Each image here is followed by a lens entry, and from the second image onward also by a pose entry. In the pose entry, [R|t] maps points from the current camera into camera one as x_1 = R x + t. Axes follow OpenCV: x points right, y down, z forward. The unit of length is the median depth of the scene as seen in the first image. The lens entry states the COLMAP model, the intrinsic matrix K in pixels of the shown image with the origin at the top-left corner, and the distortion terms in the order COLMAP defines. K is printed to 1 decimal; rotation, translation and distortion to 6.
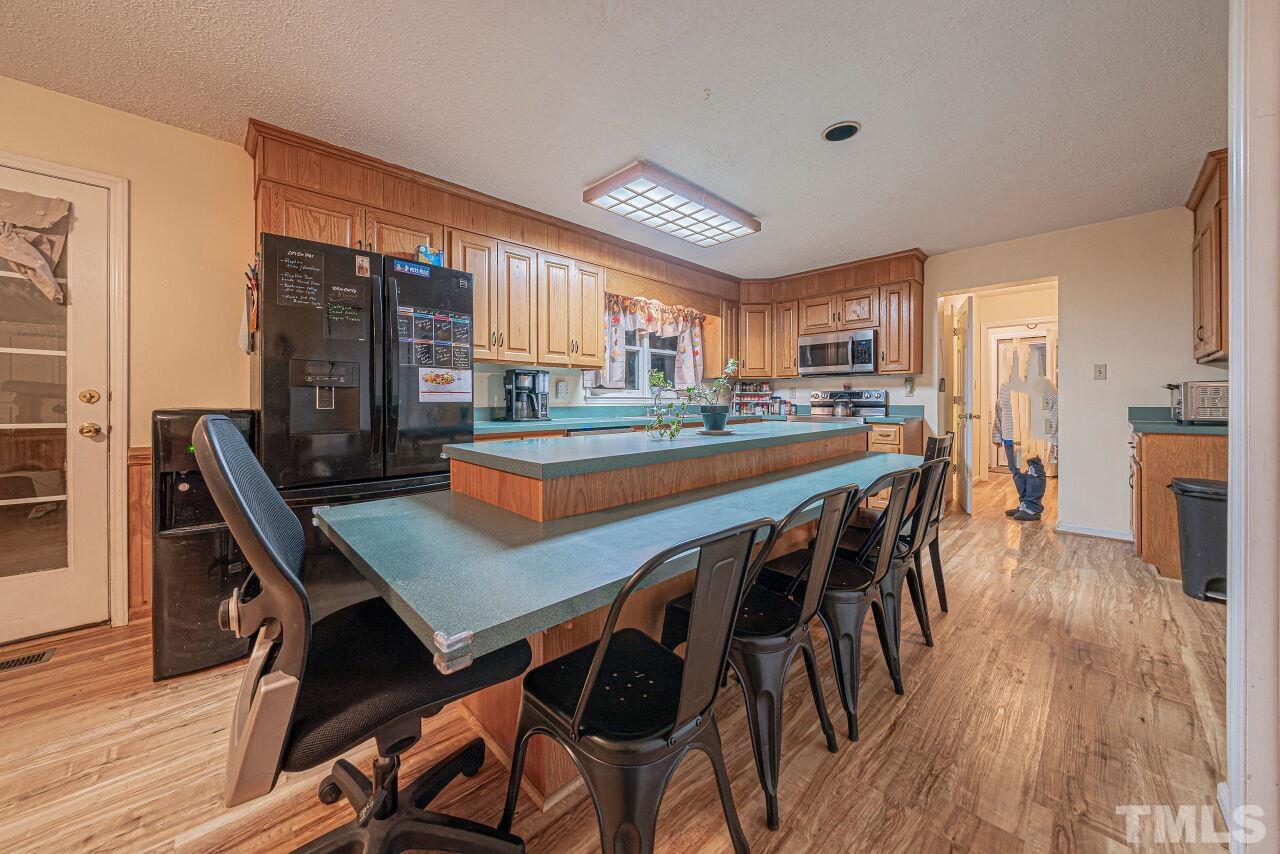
lens RADIAL K [[449.4, 0, 644.8], [0, 449.4, 400.5], [0, 0, 1]] dist [-0.008782, 0.000042]
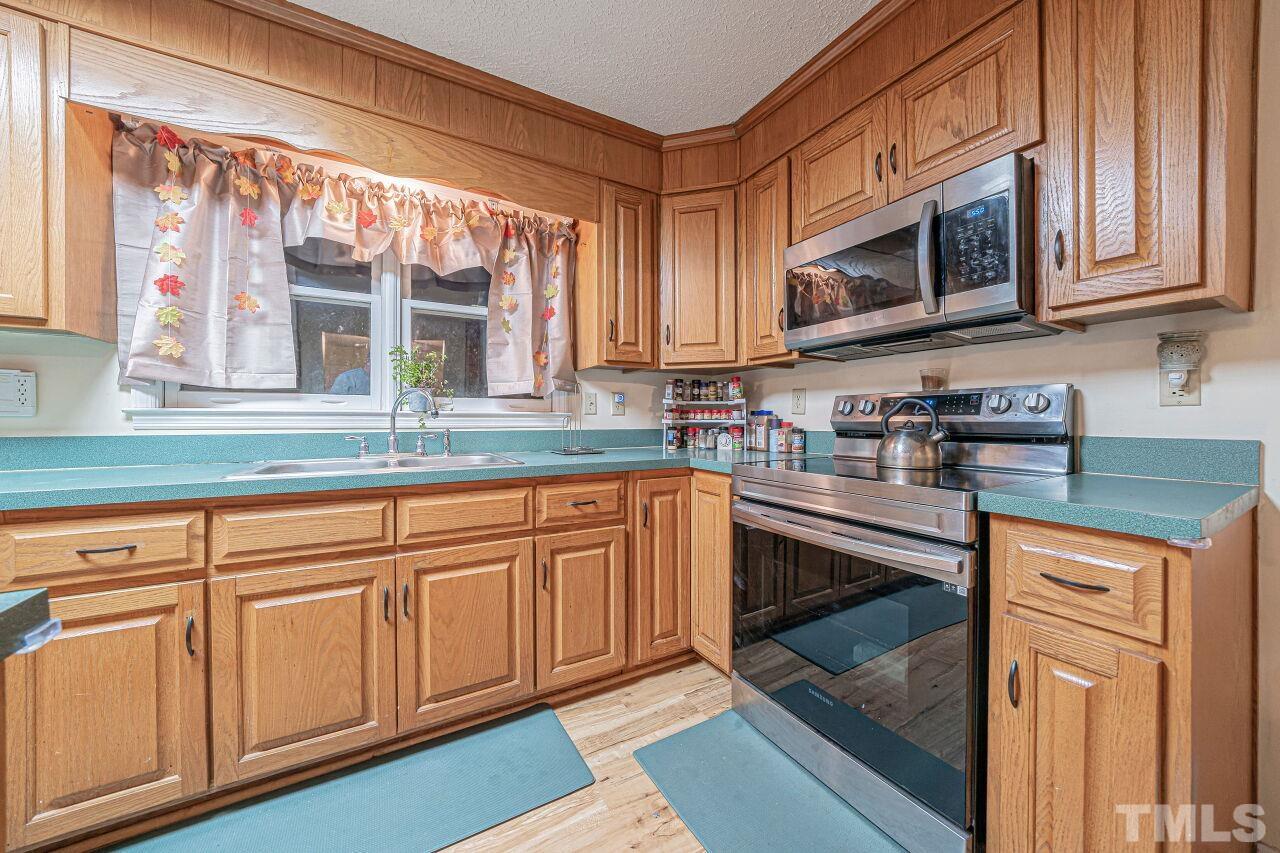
lens RADIAL K [[449.4, 0, 642.2], [0, 449.4, 416.8], [0, 0, 1]] dist [-0.008782, 0.000042]
pose [[0.968277, -0.001239, -0.249875, 0.328355], [-0.000060, 0.999987, -0.005191, -0.000621], [0.249878, 0.005042, 0.968264, 0.627407]]
